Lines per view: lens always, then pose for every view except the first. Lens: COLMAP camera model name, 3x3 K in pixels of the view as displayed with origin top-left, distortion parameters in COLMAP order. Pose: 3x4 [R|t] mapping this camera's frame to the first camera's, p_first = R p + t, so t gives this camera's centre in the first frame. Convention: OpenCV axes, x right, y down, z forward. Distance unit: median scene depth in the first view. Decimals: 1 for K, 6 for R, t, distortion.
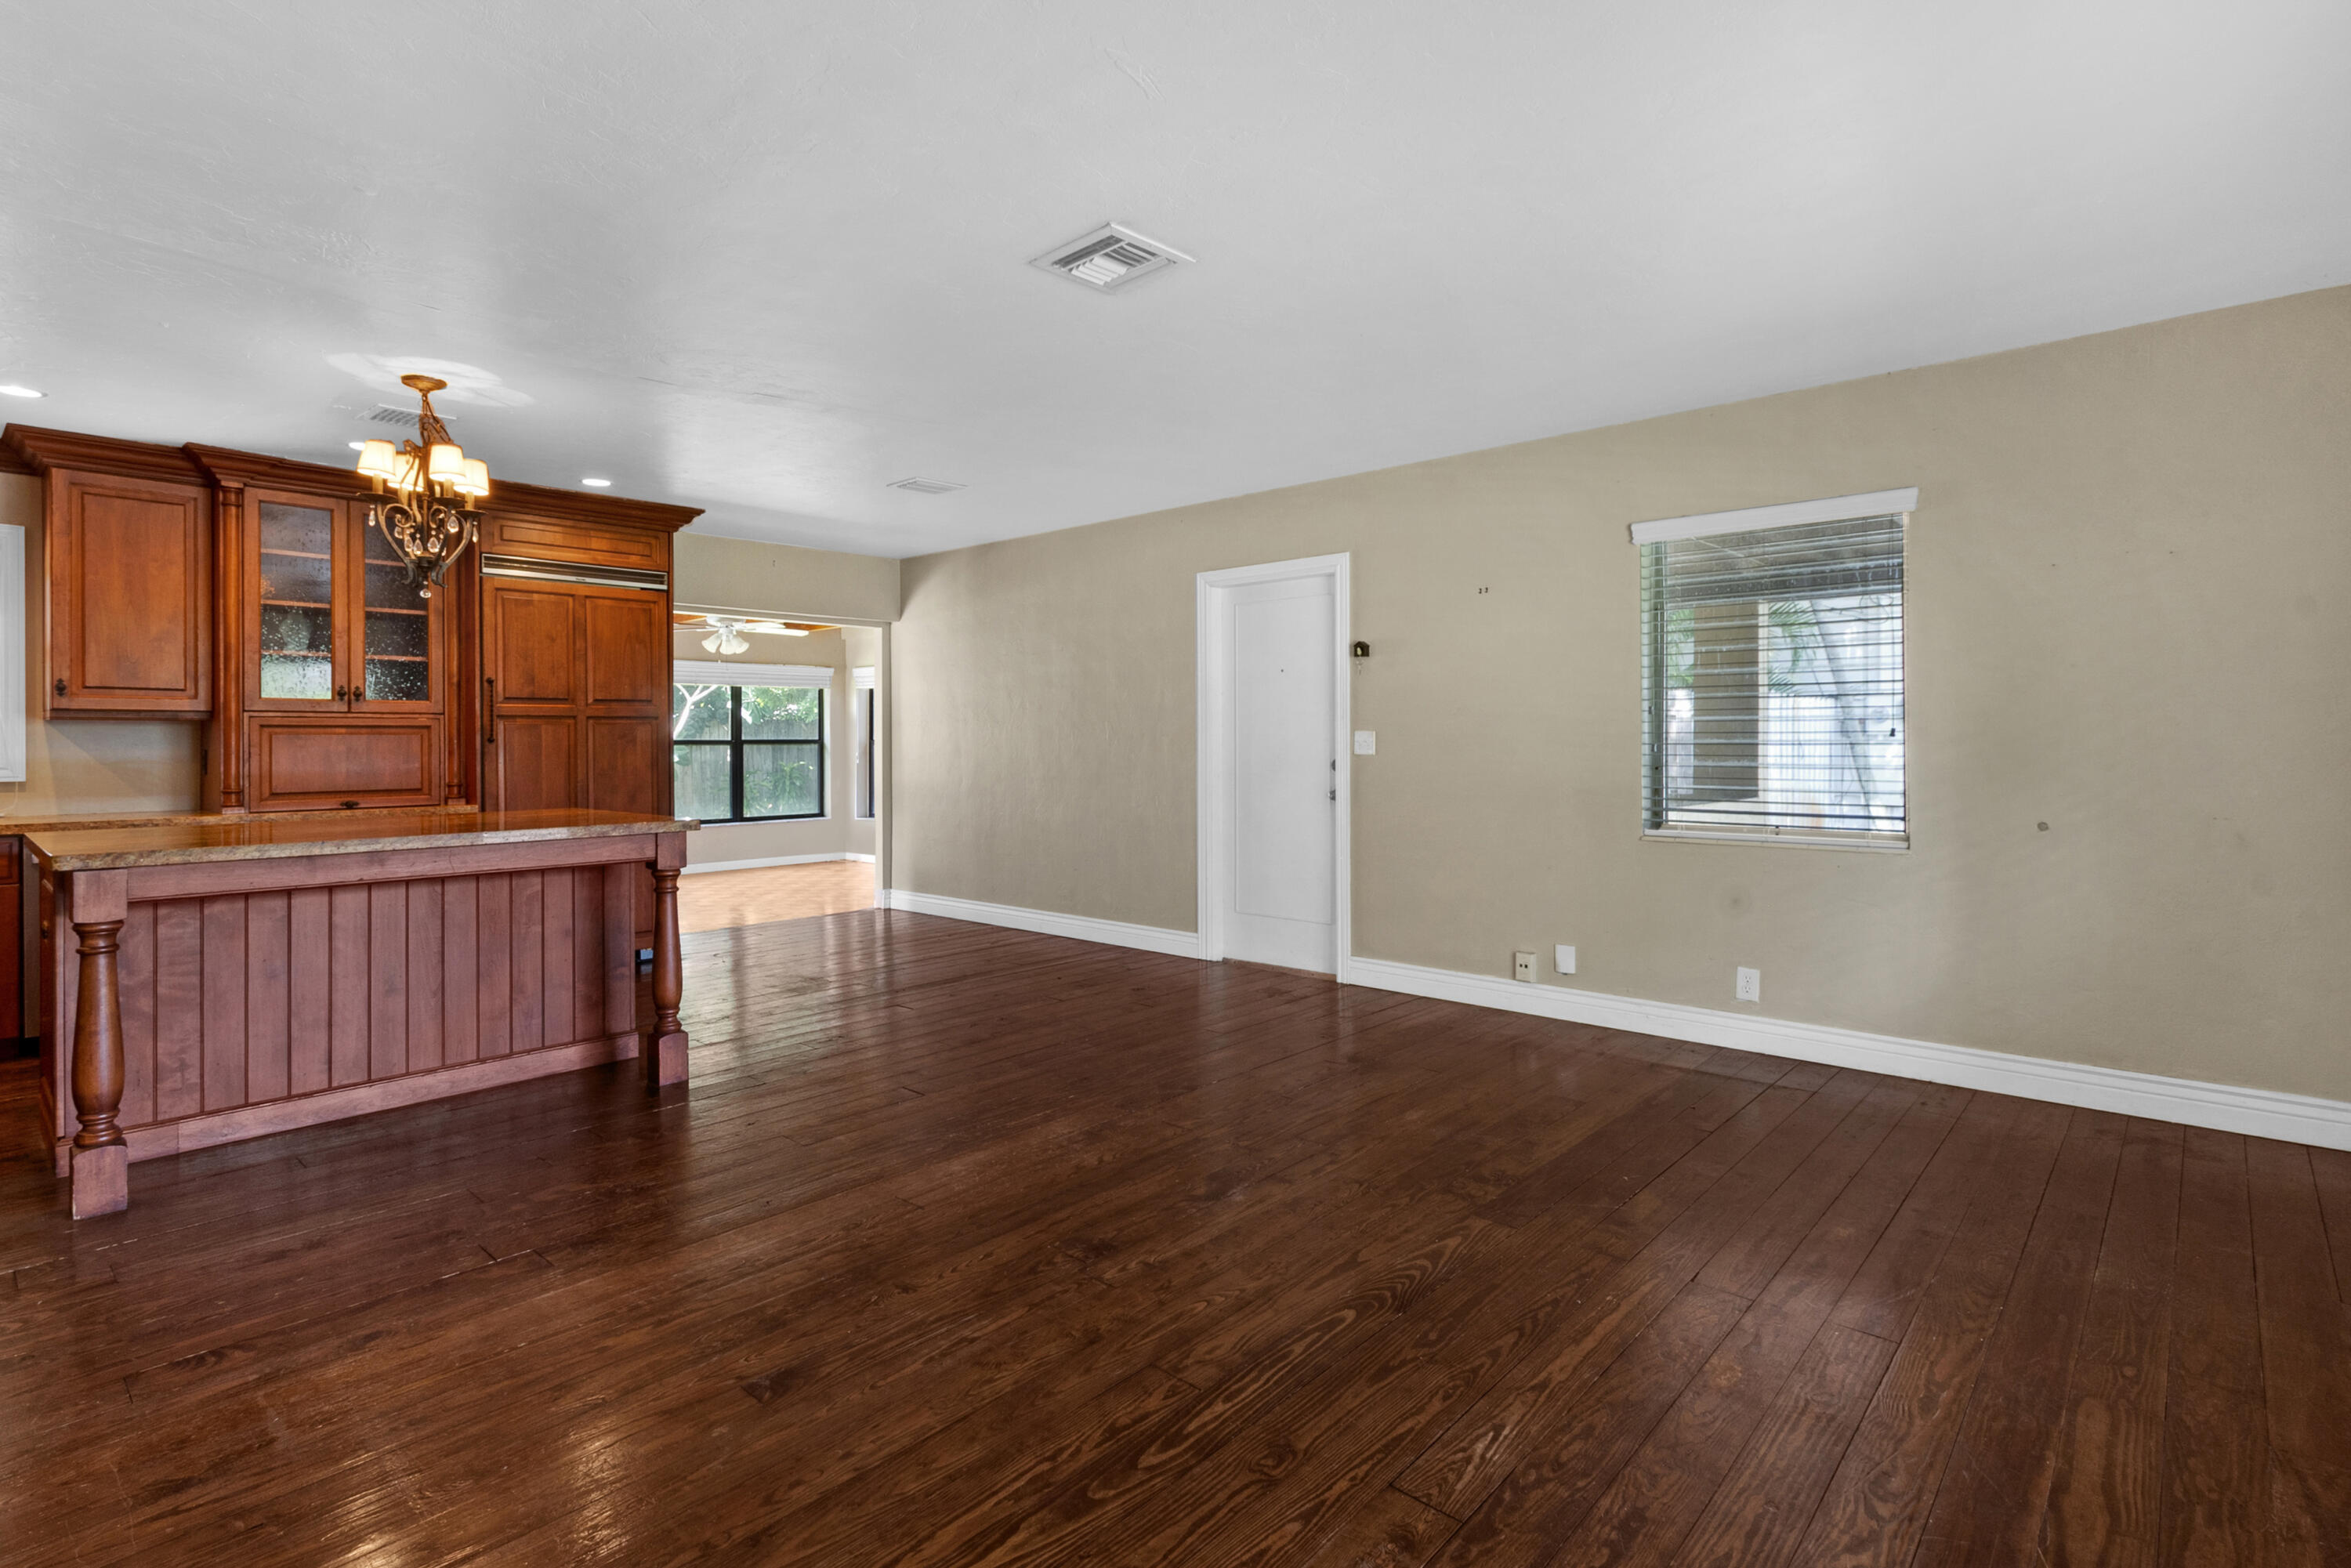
lens RADIAL K [[1122.8, 0, 1185.0], [0, 1122.8, 754.6], [0, 0, 1]] dist [0.001297, 0.000140]
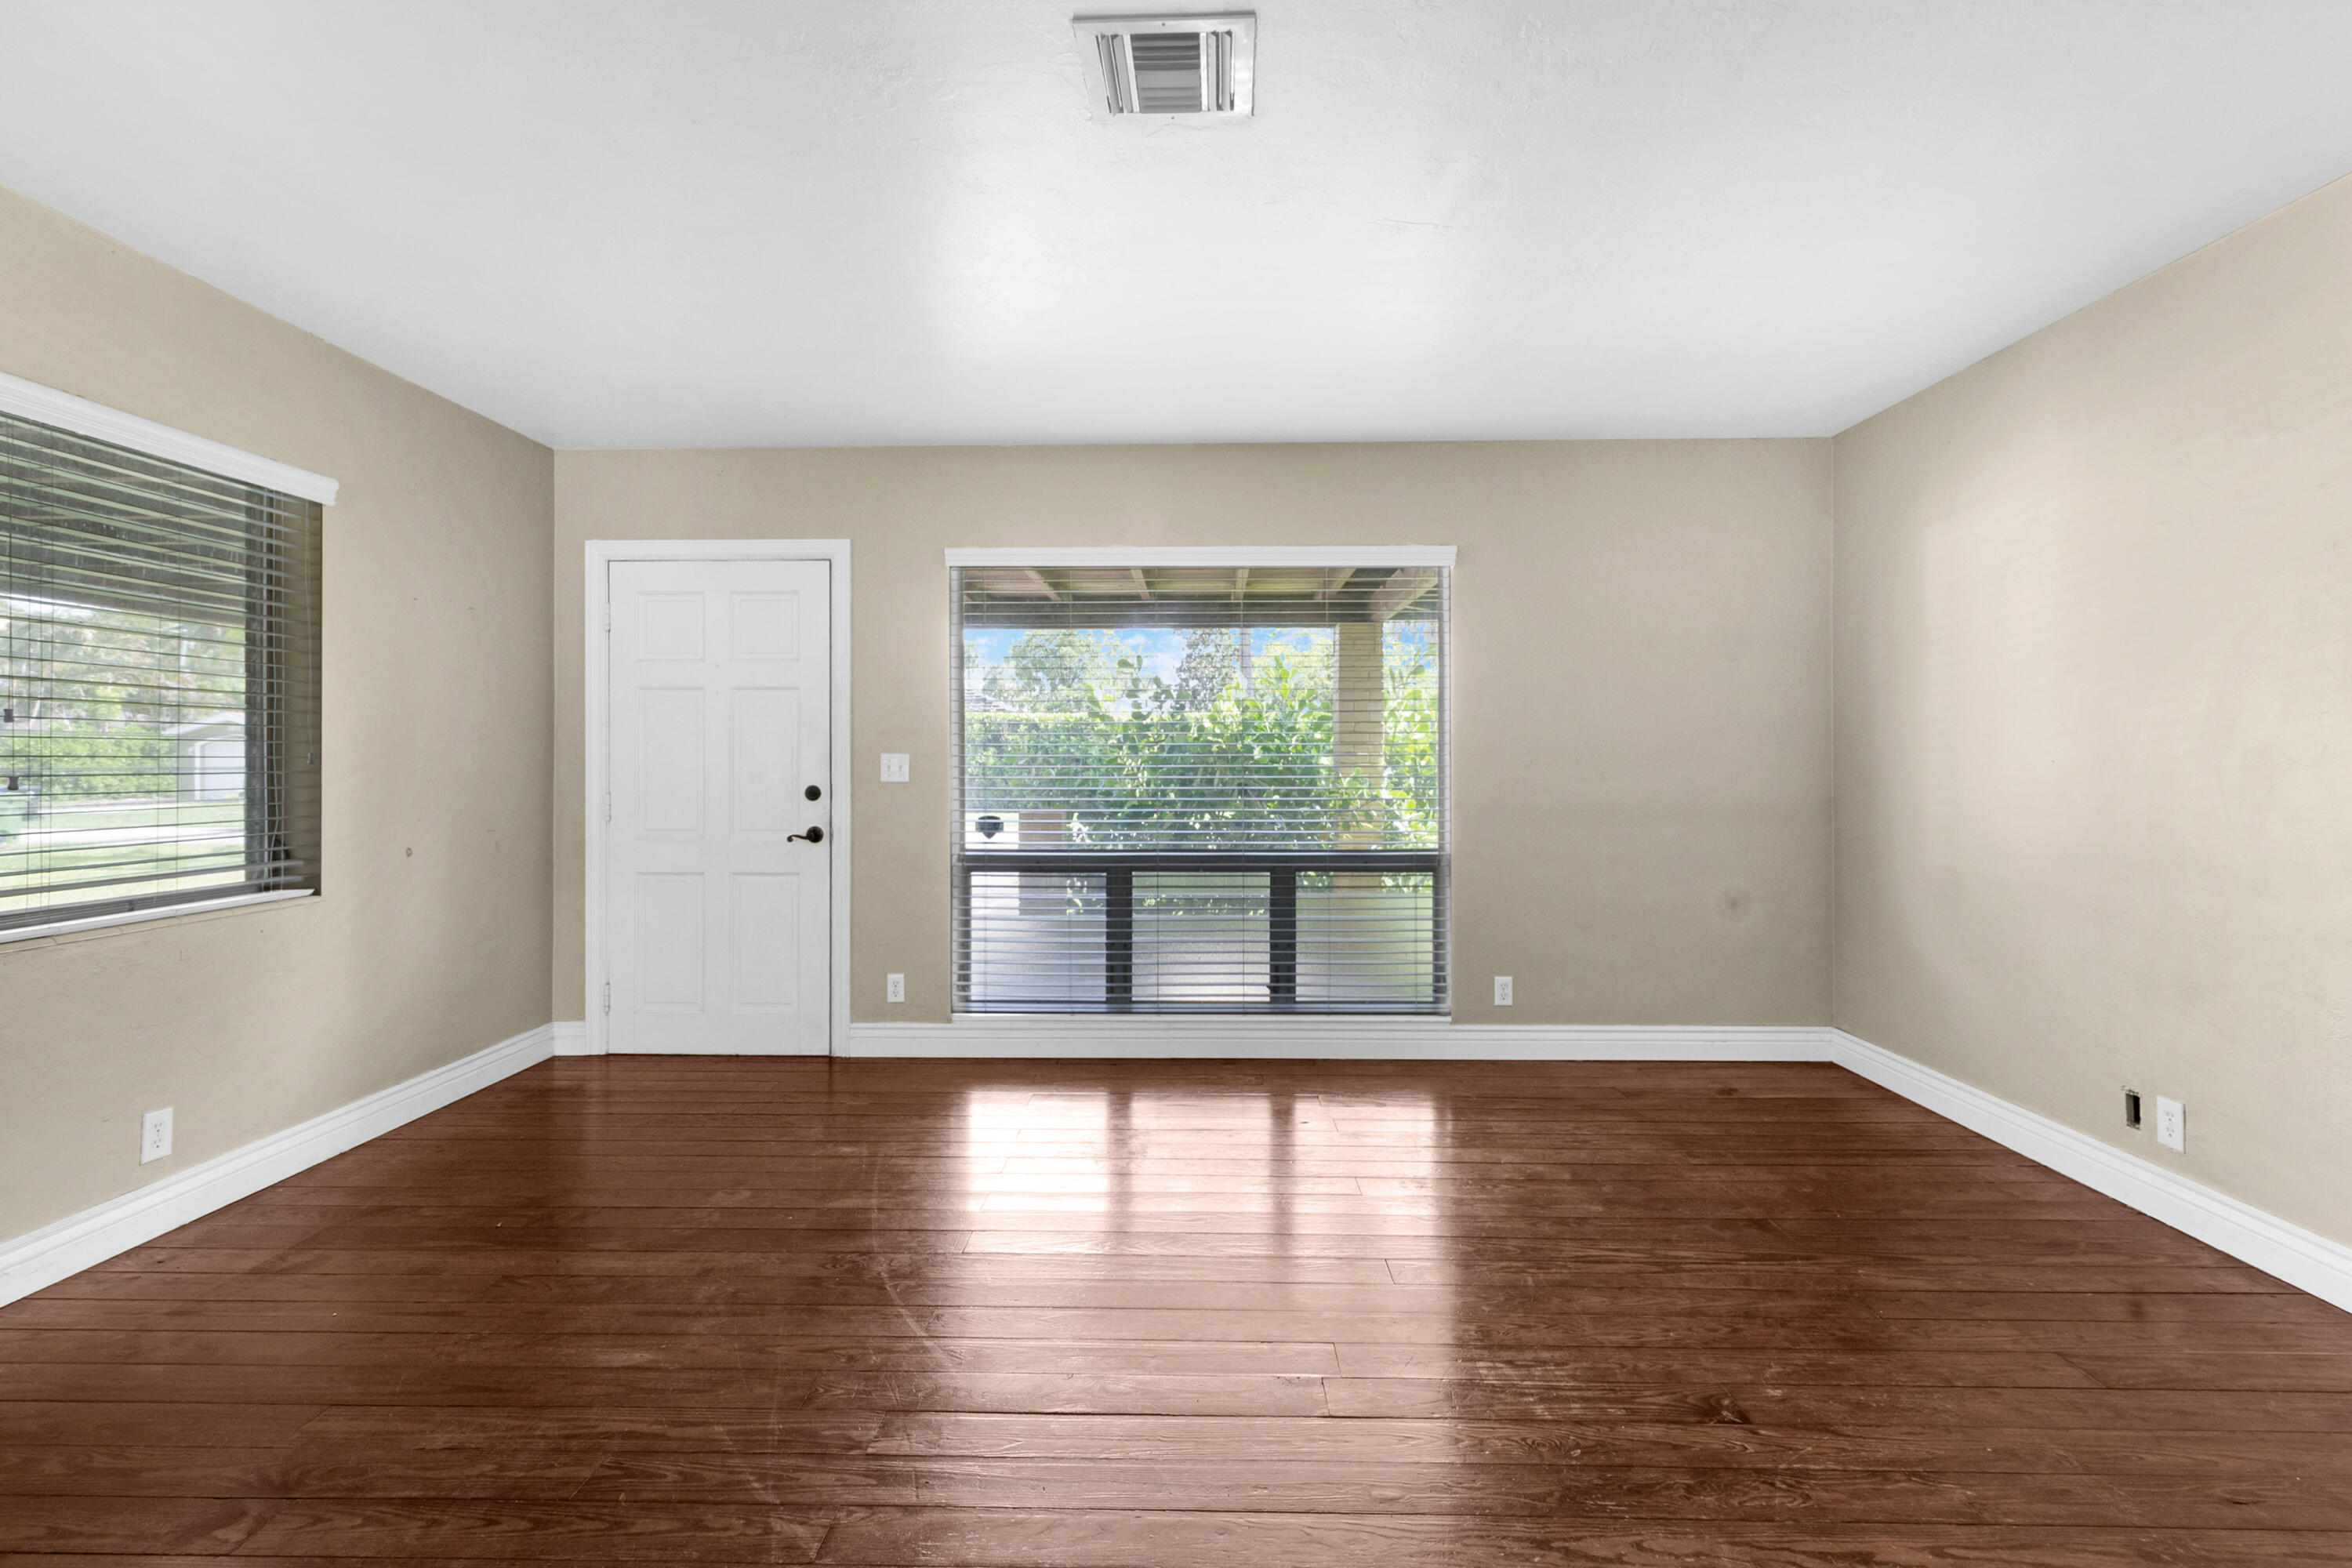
lens RADIAL K [[1123.4, 0, 1185.5], [0, 1123.4, 754.6], [0, 0, 1]] dist [0.001297, 0.000140]
pose [[-0.653415, 0.015498, 0.756842, -0.520511], [0.014901, 0.999860, -0.007610, -0.006656], [-0.756854, 0.006306, -0.653554, 1.272654]]
